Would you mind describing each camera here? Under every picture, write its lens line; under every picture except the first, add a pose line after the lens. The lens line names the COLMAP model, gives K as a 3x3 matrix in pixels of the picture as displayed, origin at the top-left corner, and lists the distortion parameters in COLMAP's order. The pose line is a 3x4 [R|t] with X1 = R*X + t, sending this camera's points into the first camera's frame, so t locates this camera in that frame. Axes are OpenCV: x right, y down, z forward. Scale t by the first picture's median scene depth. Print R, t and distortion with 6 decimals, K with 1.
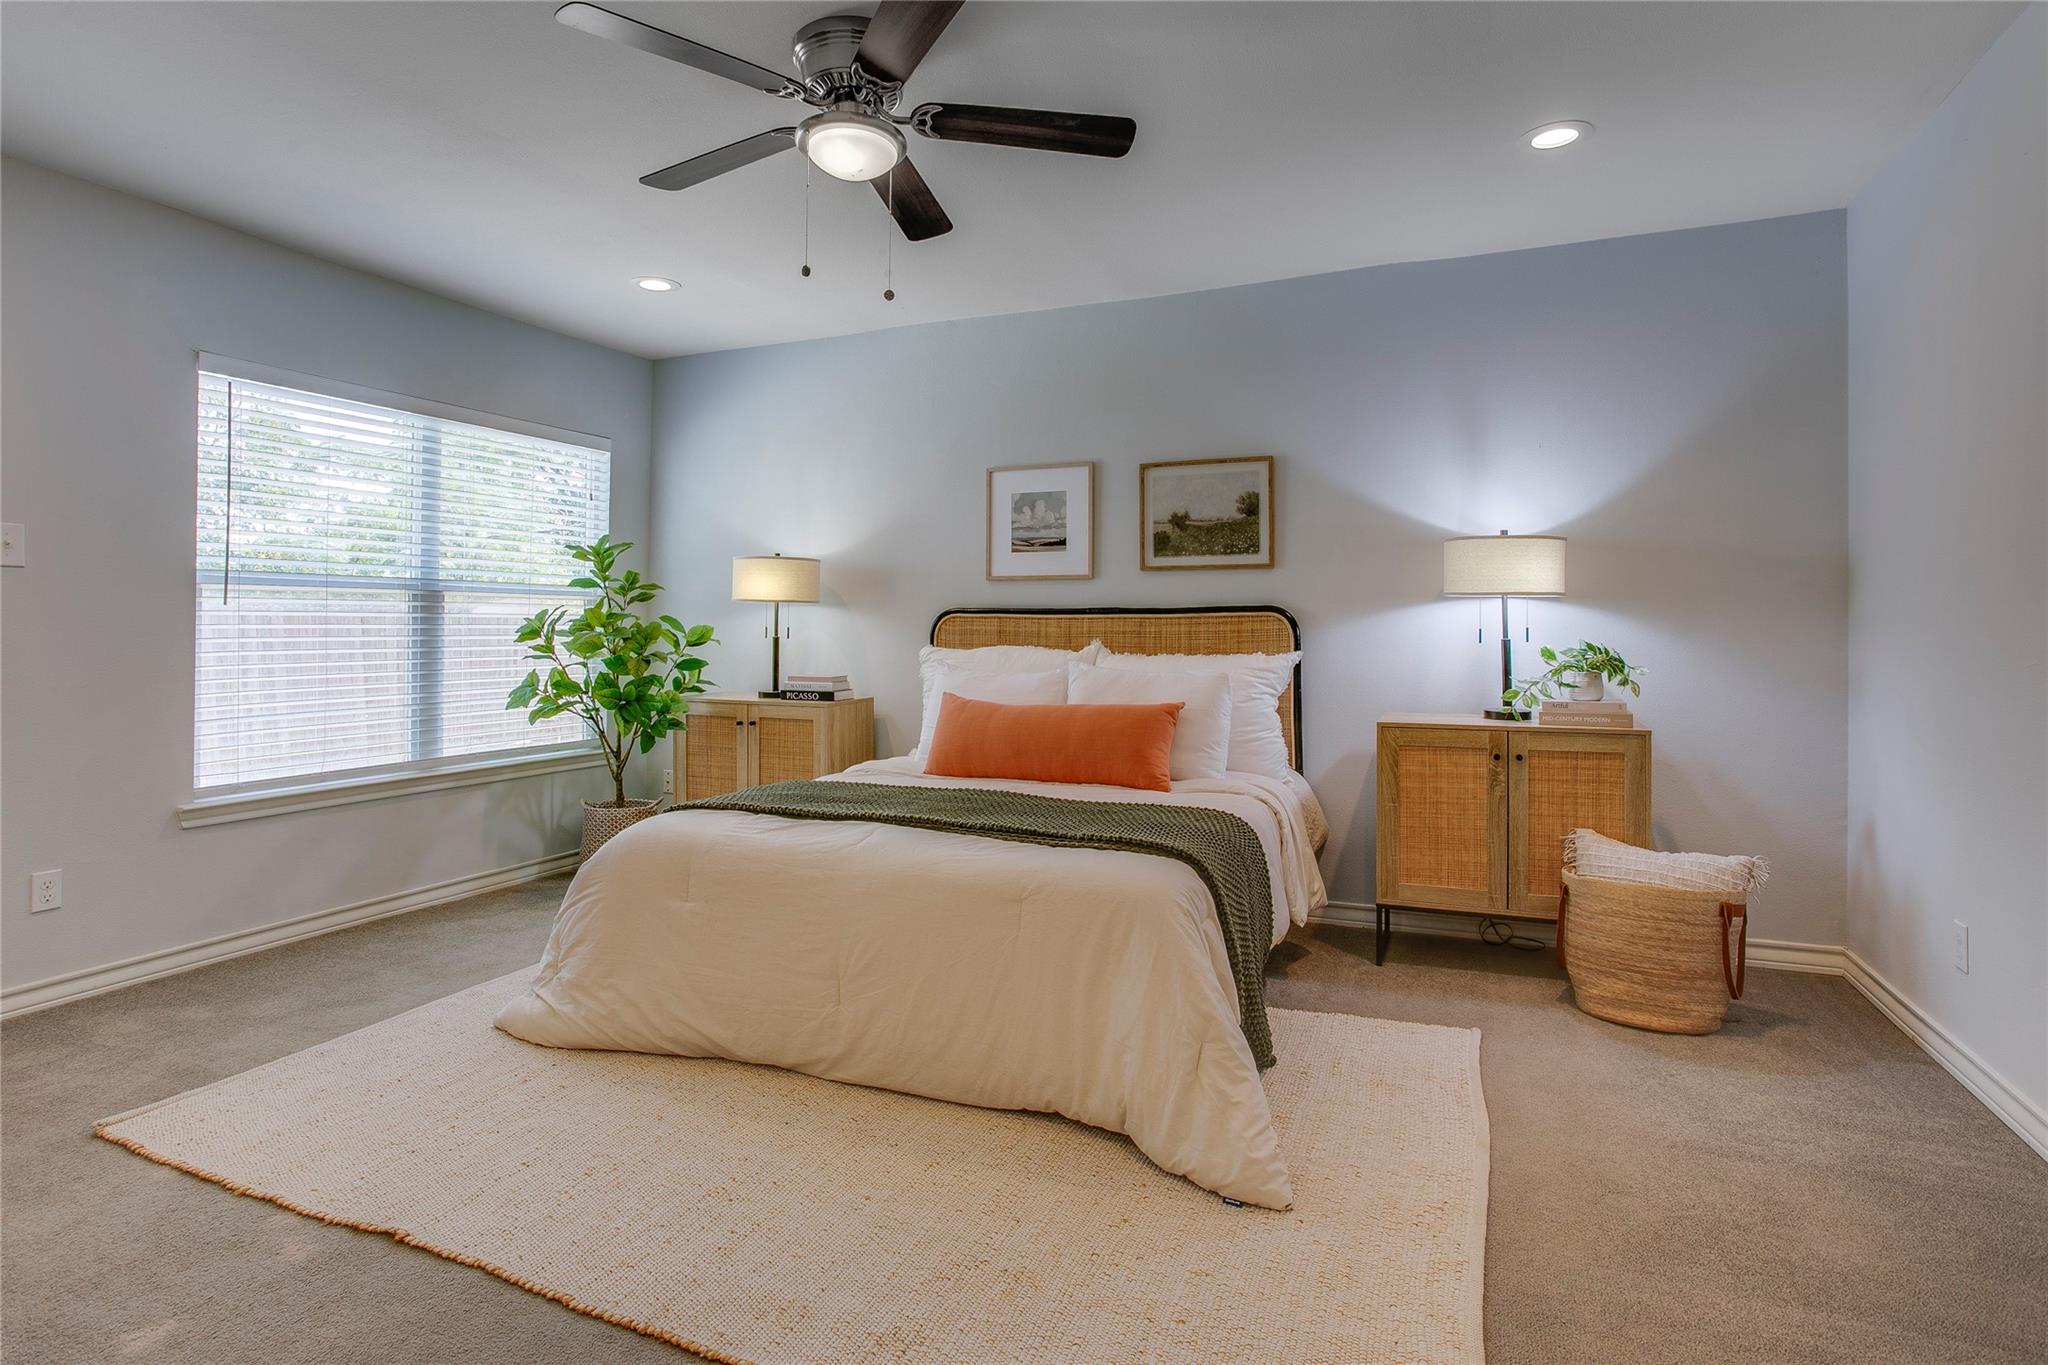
lens RADIAL K [[1072.0, 0, 1021.1], [0, 1072.0, 625.2], [0, 0, 1]] dist [-0.043711, 0.027350]
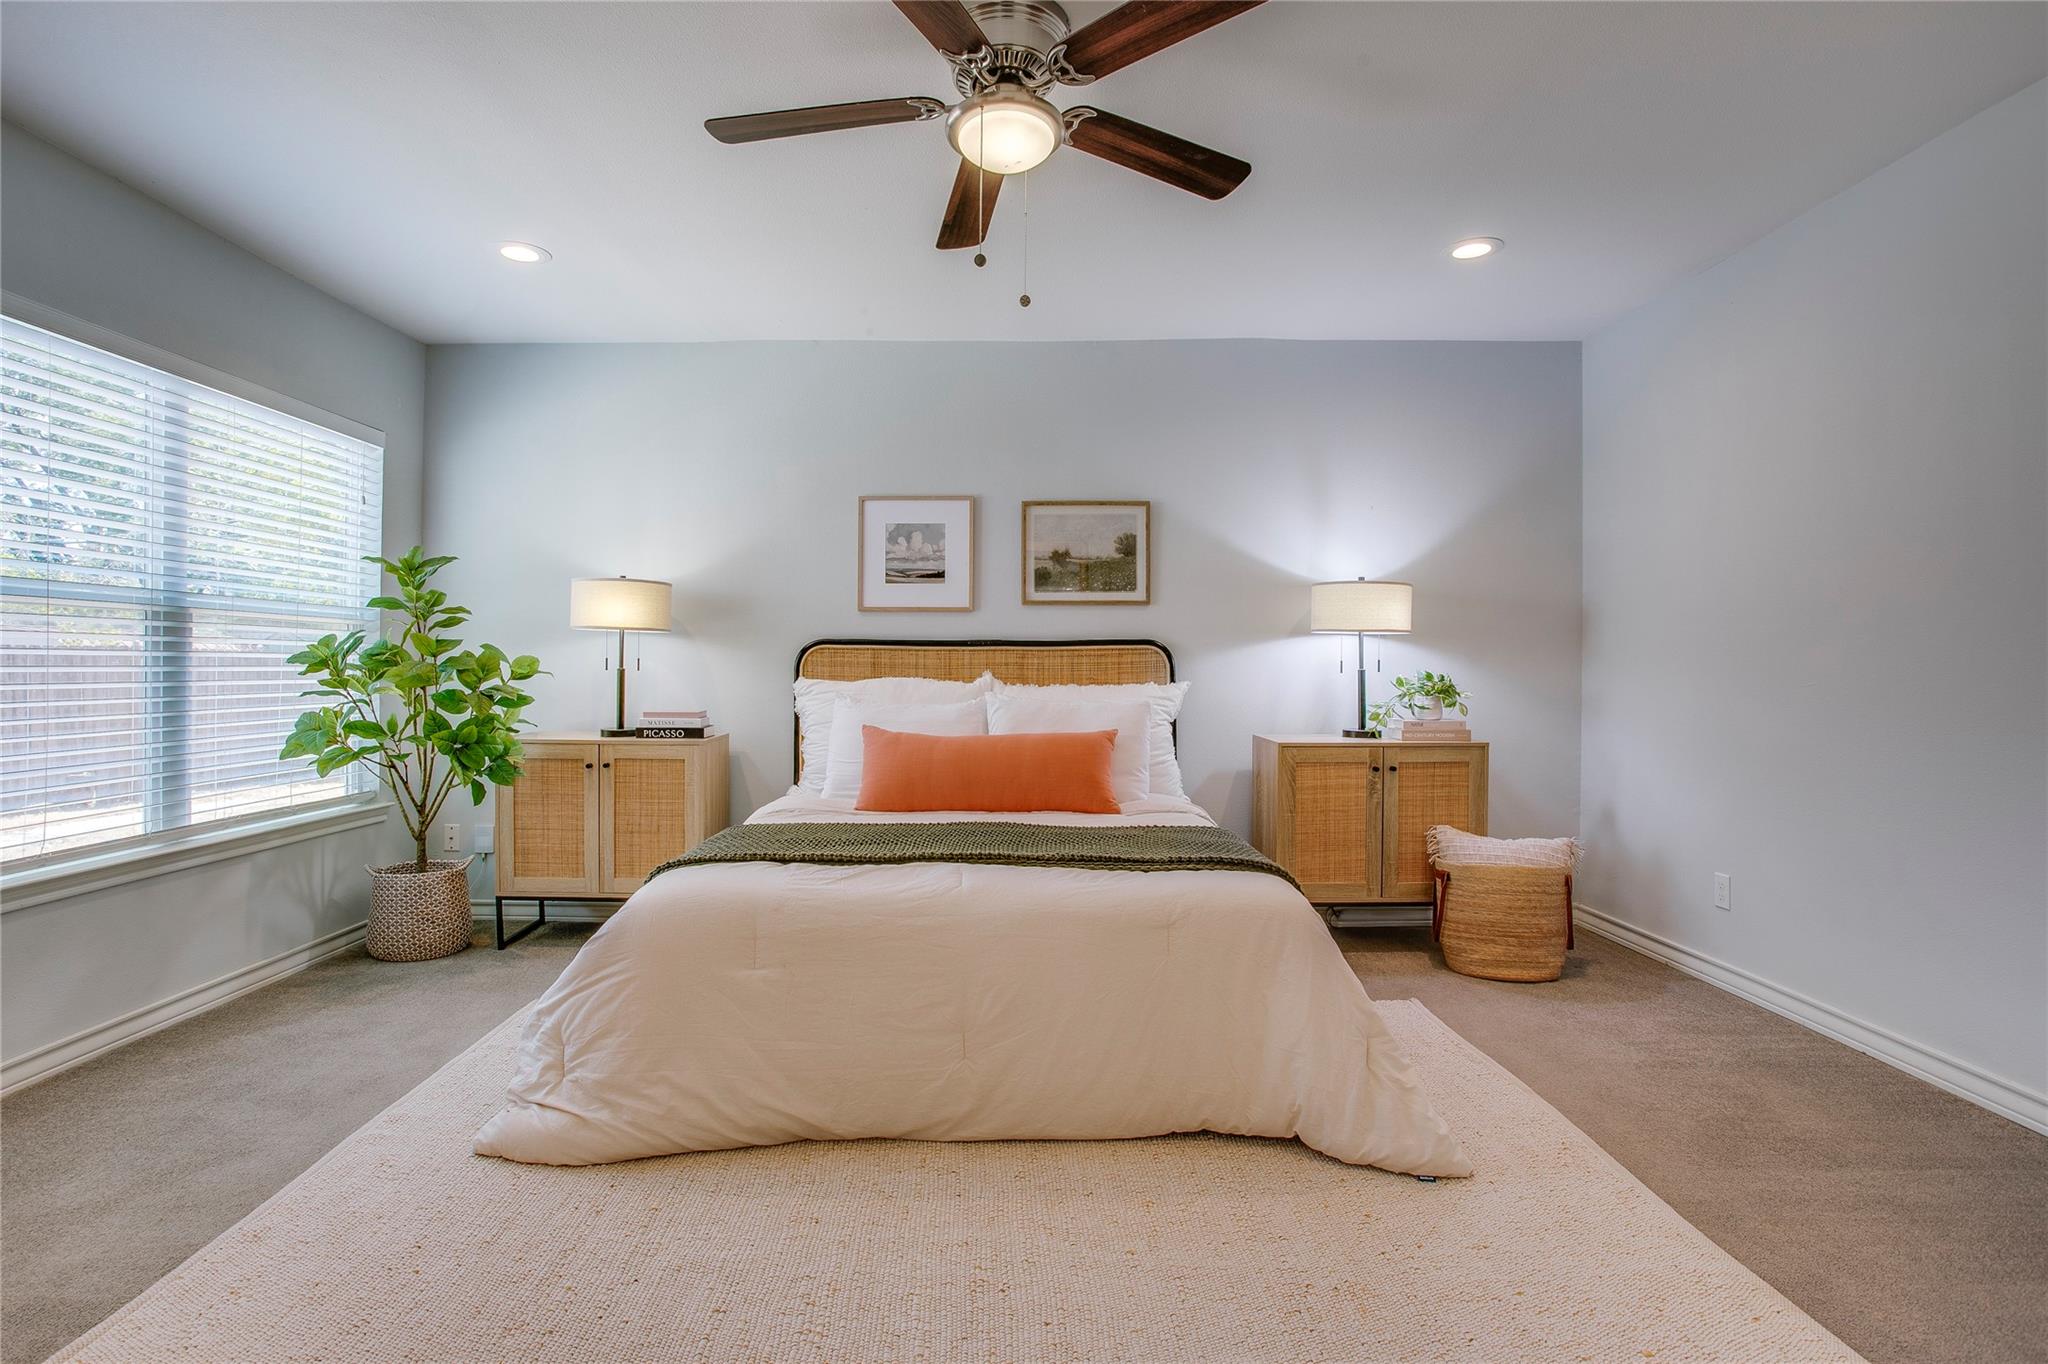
lens RADIAL K [[1000.6, 0, 1024.0], [0, 1000.6, 682.0], [0, 0, 1]] dist [-0.042772, 0.023553]
pose [[0.920189, -0.004501, 0.391448, -0.281641], [-0.002580, 0.999842, 0.017563, 0.007452], [-0.391465, -0.017172, 0.920033, 0.114355]]
